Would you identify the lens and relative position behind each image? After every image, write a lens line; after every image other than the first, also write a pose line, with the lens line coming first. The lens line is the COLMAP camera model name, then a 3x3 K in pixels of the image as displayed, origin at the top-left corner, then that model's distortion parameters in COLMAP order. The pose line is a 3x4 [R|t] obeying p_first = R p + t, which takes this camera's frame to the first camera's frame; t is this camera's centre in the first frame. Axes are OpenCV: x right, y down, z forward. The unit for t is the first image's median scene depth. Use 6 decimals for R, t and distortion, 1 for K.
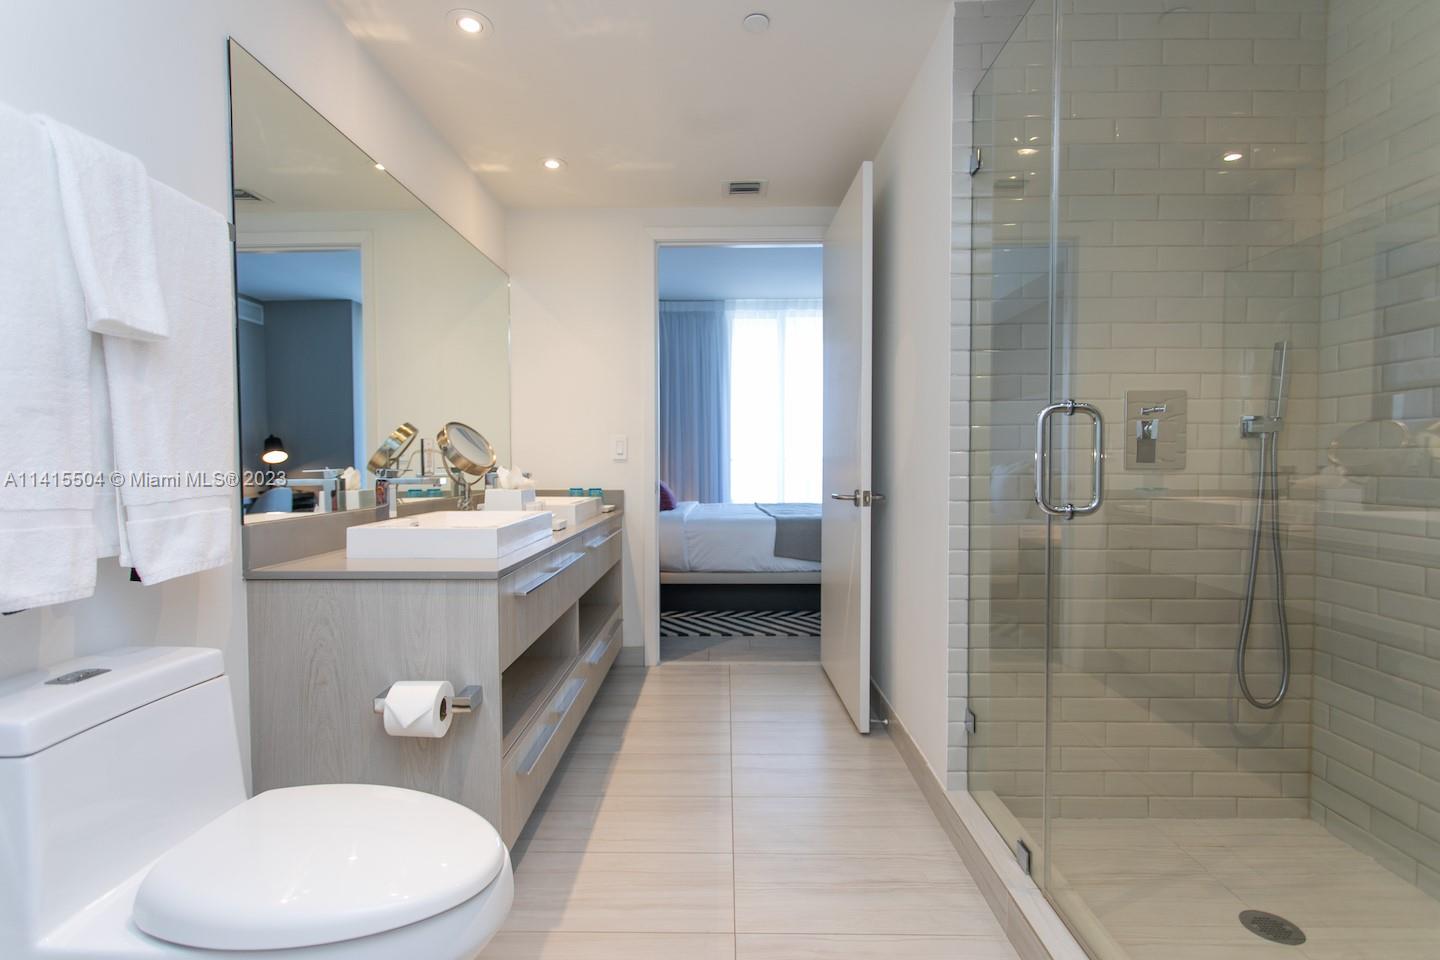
lens RADIAL K [[680.4, 0, 719.1], [0, 680.4, 478.0], [0, 0, 1]] dist [-0.000251, 0.000174]
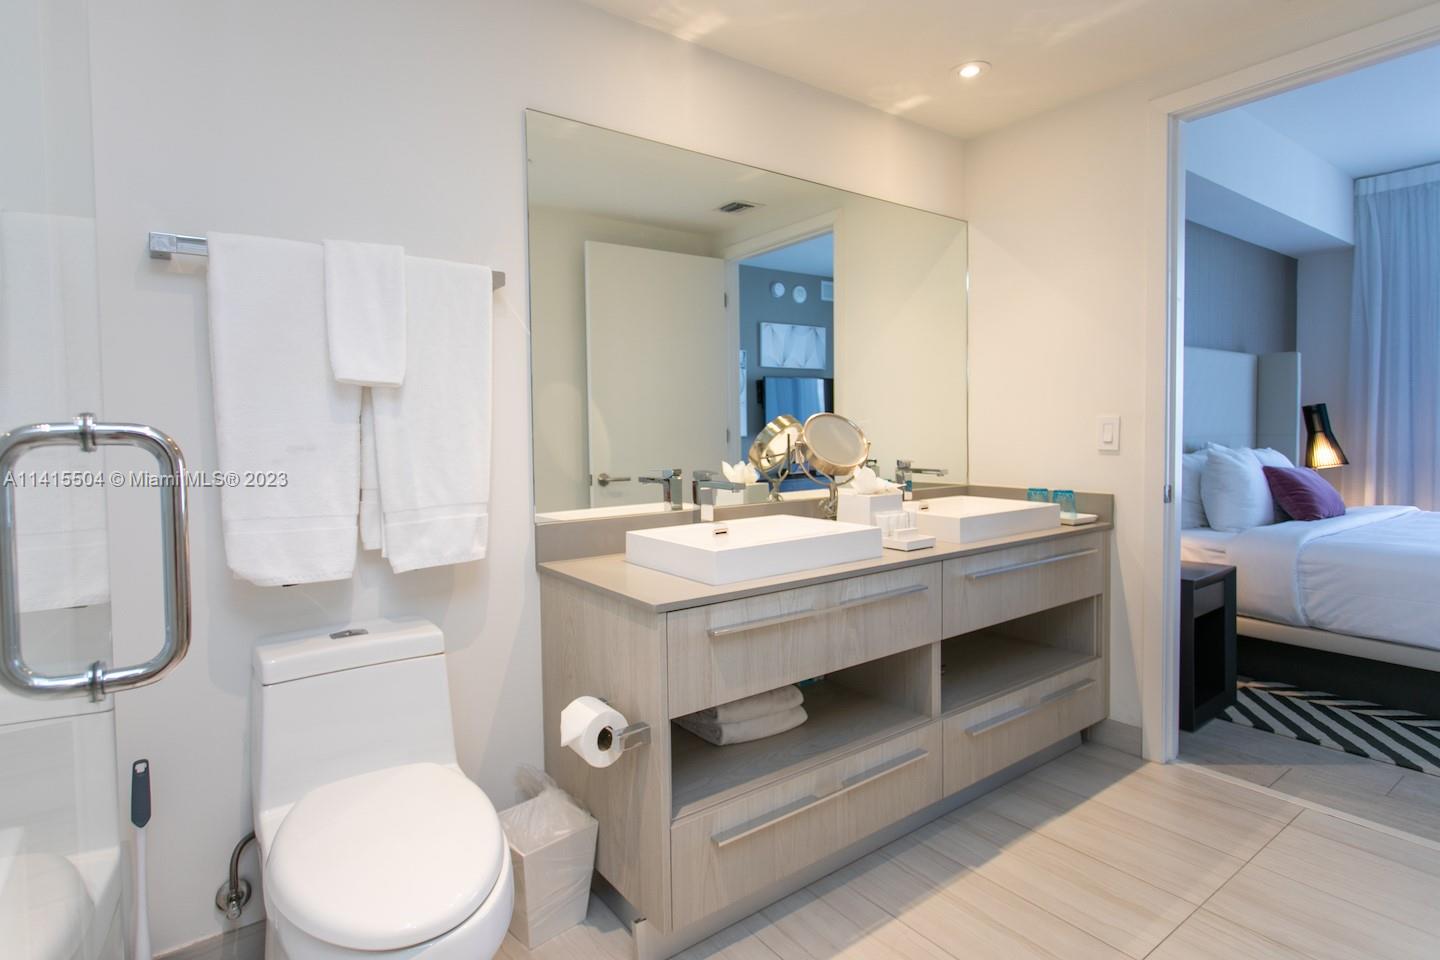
lens RADIAL K [[735.6, 0, 693.0], [0, 735.6, 448.0], [0, 0, 1]] dist [0.002745, -0.000556]
pose [[0.587026, 0.021538, -0.809281, 0.230098], [-0.010970, 0.999766, 0.018651, -0.041709], [0.809493, -0.002070, 0.587125, 0.229173]]
